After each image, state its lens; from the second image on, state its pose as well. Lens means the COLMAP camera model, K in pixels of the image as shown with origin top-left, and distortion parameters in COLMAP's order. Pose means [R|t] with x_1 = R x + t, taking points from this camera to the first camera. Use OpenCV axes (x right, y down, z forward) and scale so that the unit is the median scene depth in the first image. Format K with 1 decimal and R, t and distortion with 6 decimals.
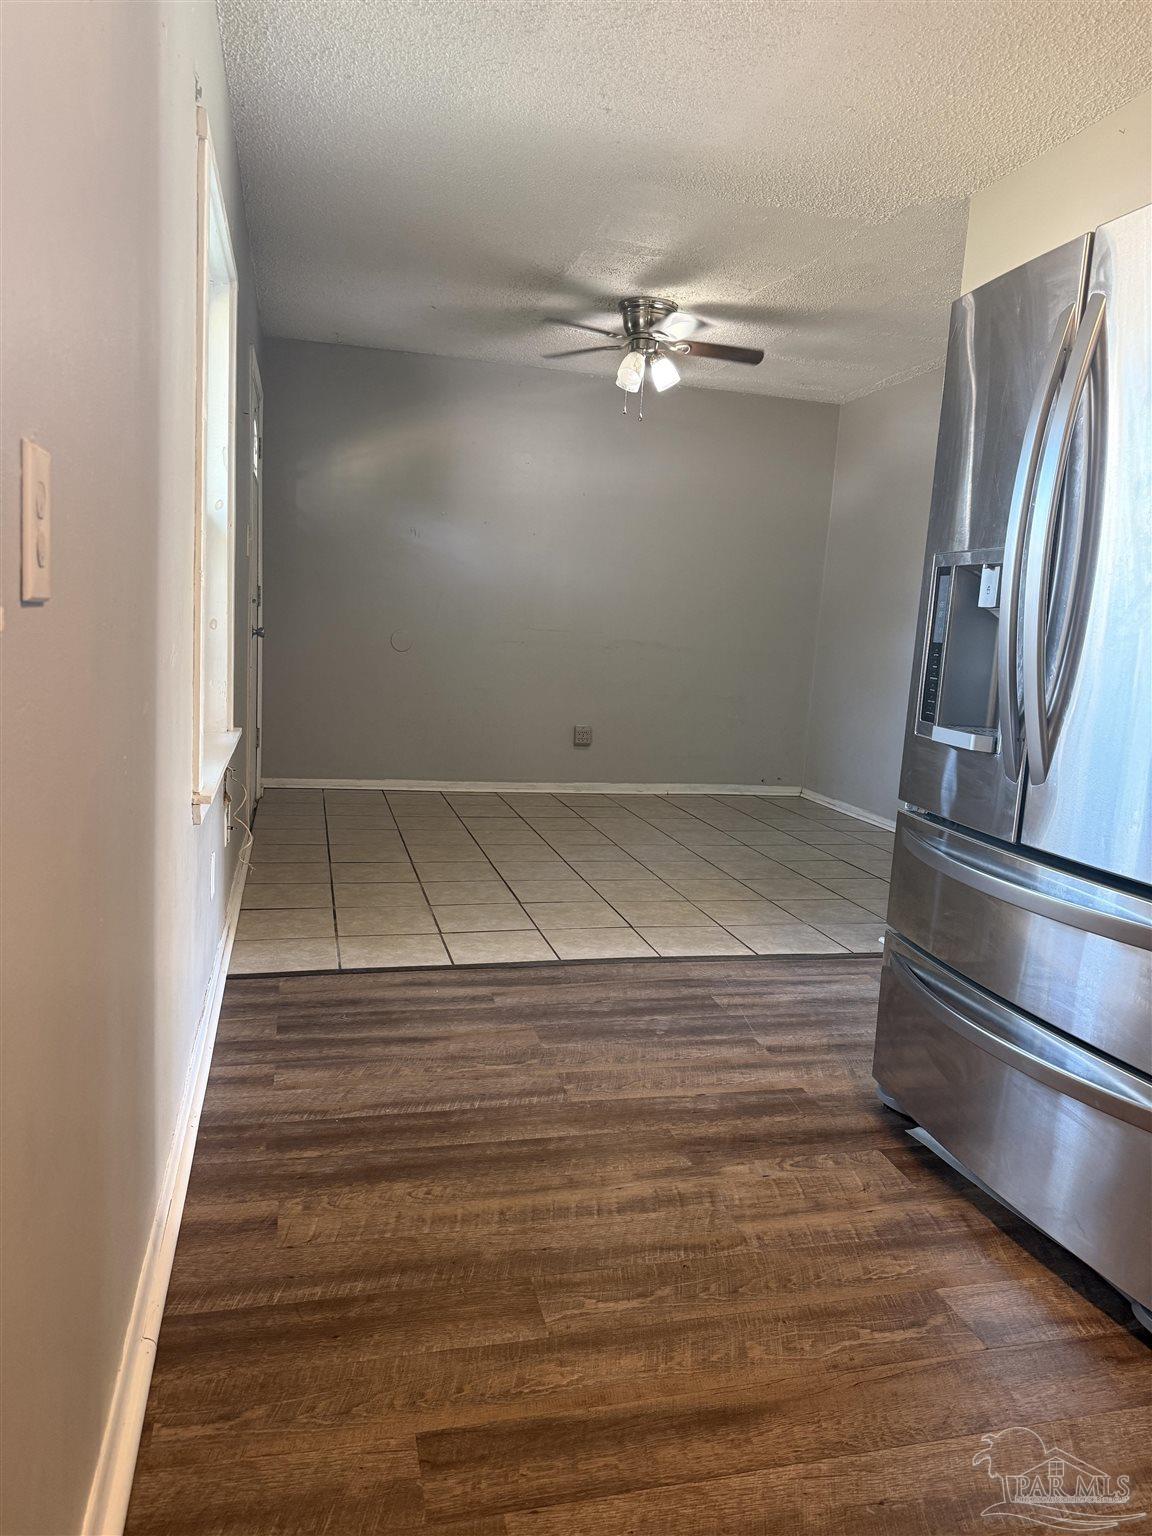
lens RADIAL K [[1067.4, 0, 559.6], [0, 1067.4, 774.2], [0, 0, 1]] dist [0.040208, -0.039610]
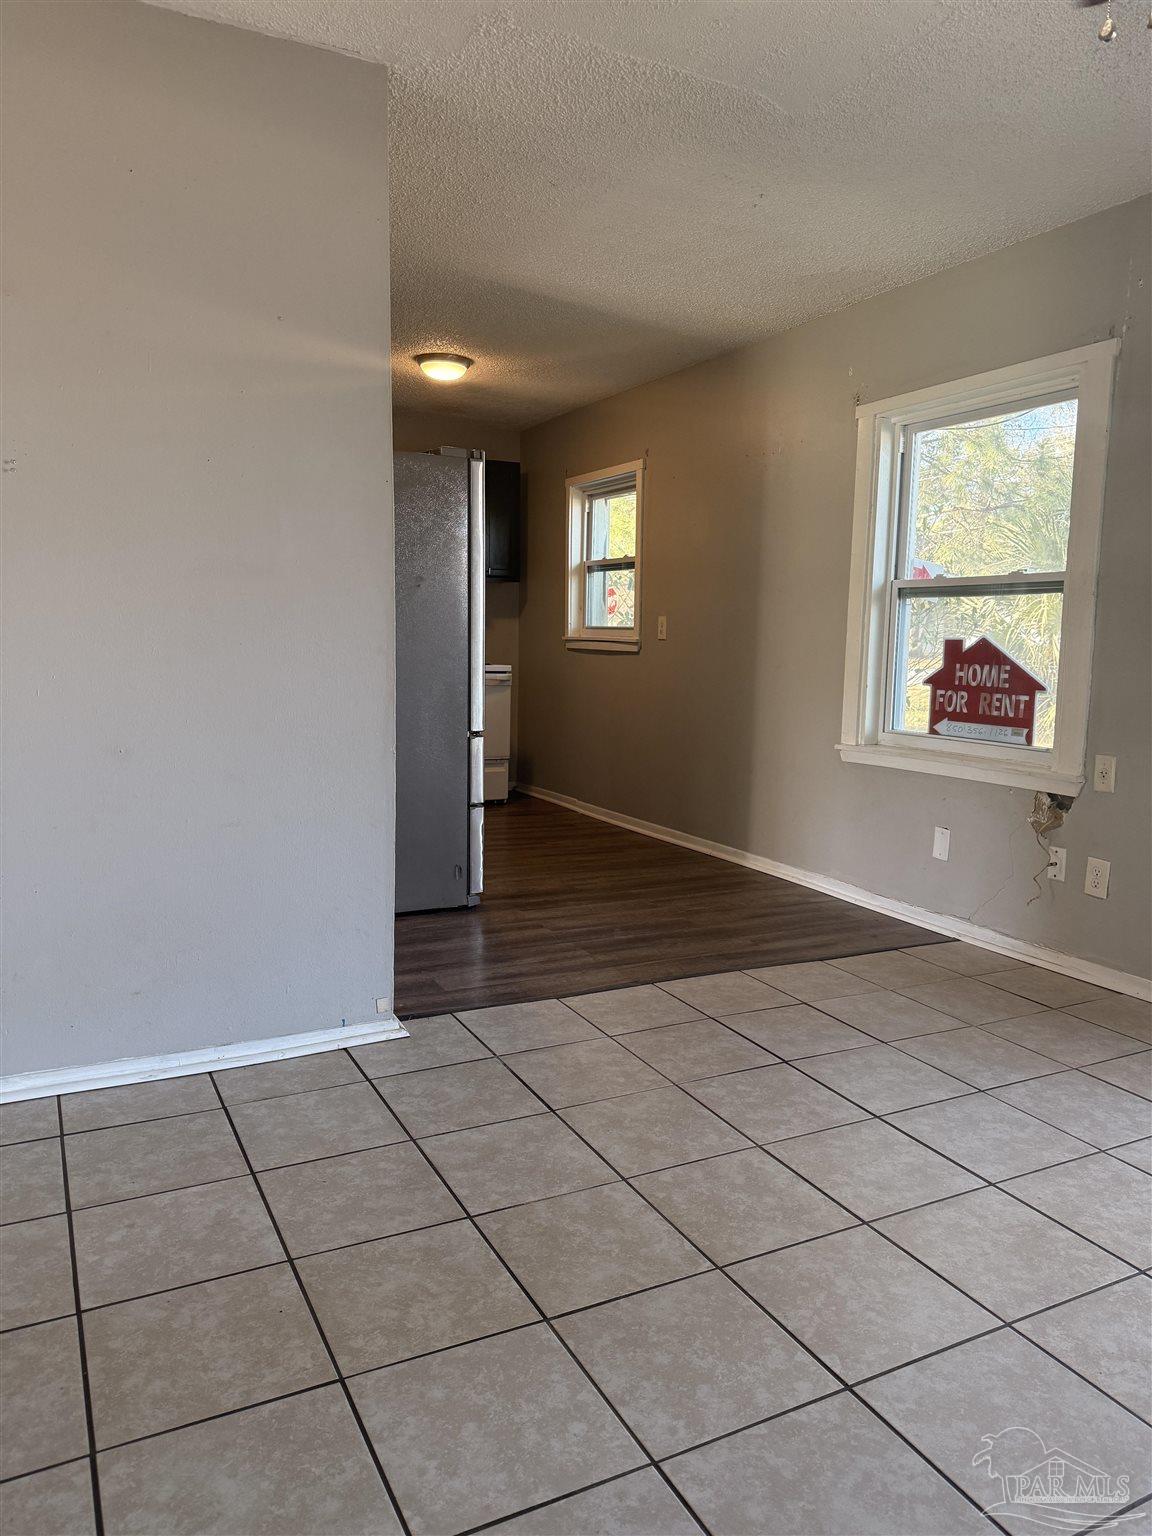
lens RADIAL K [[1075.4, 0, 576.0], [0, 1075.4, 768.0], [0, 0, 1]] dist [0.044083, -0.103415]
pose [[-0.968713, -0.037102, -0.245394, 0.450481], [-0.101355, 0.961692, 0.254707, -0.287390], [0.226543, 0.271610, -0.935364, 2.023084]]
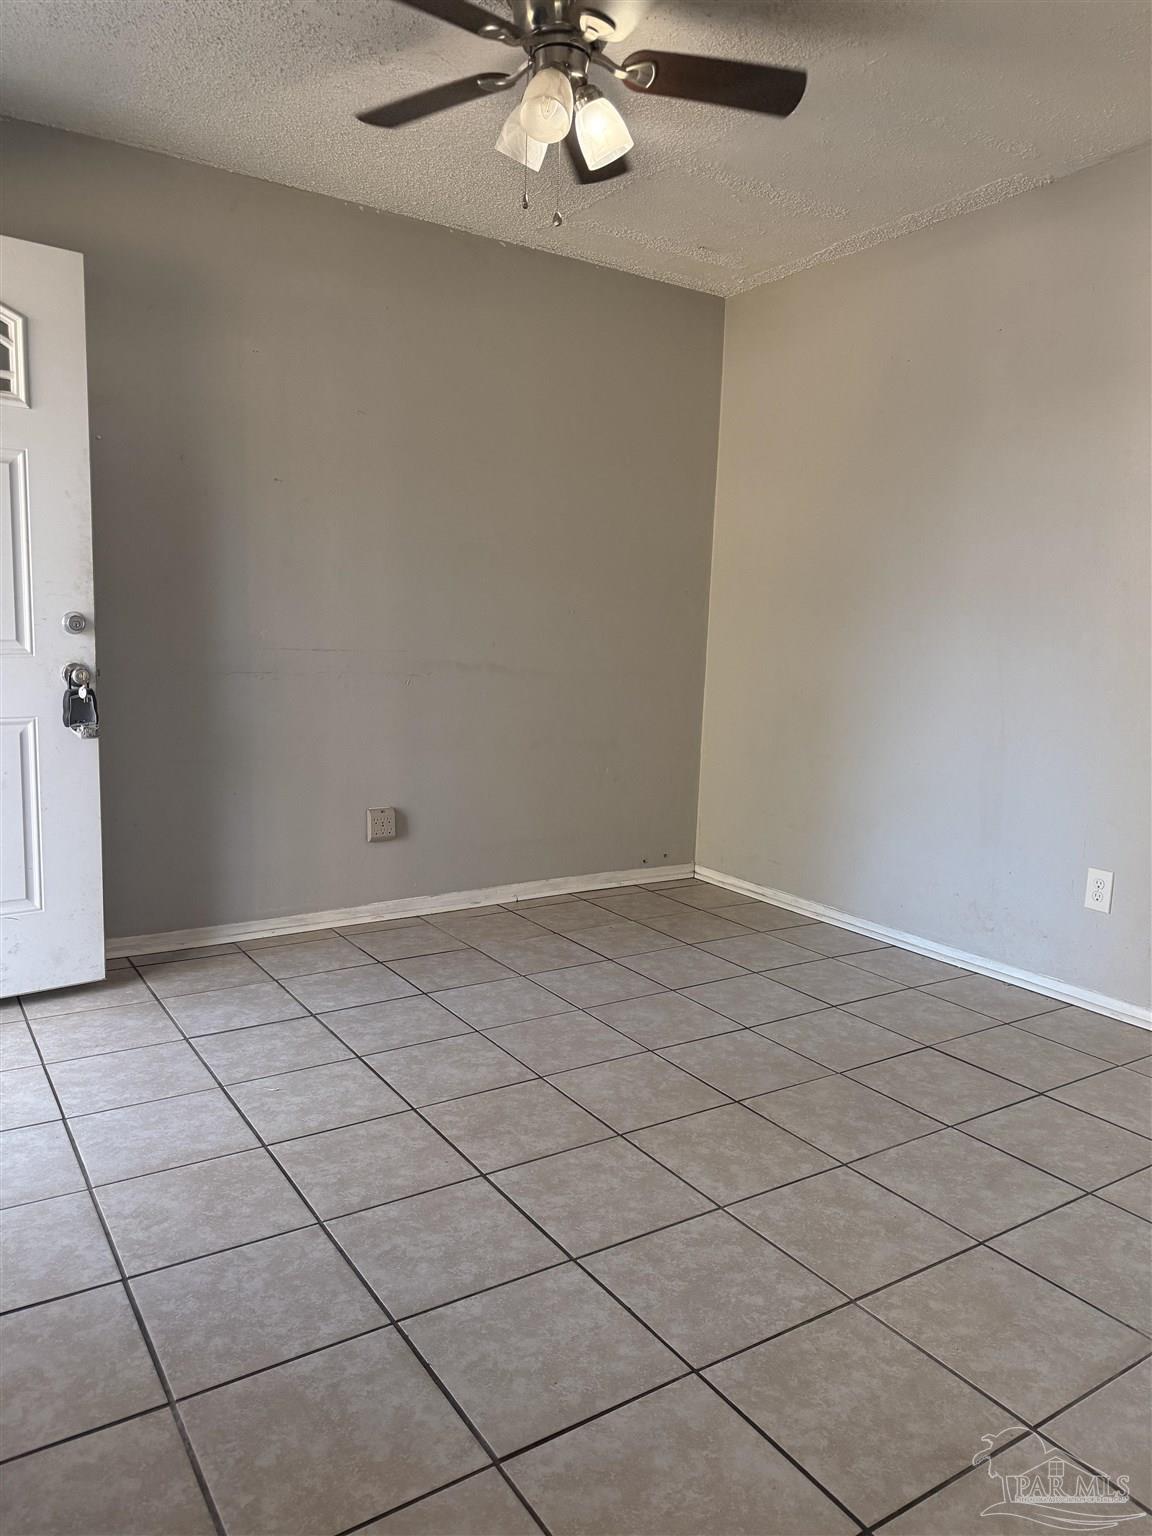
lens RADIAL K [[1075.4, 0, 576.0], [0, 1075.4, 768.0], [0, 0, 1]] dist [0.044083, -0.103415]
pose [[0.942392, -0.072393, 0.326584, -0.142819], [0.071369, 0.997335, 0.015133, -0.142373], [-0.326809, 0.009047, 0.945047, 0.829527]]
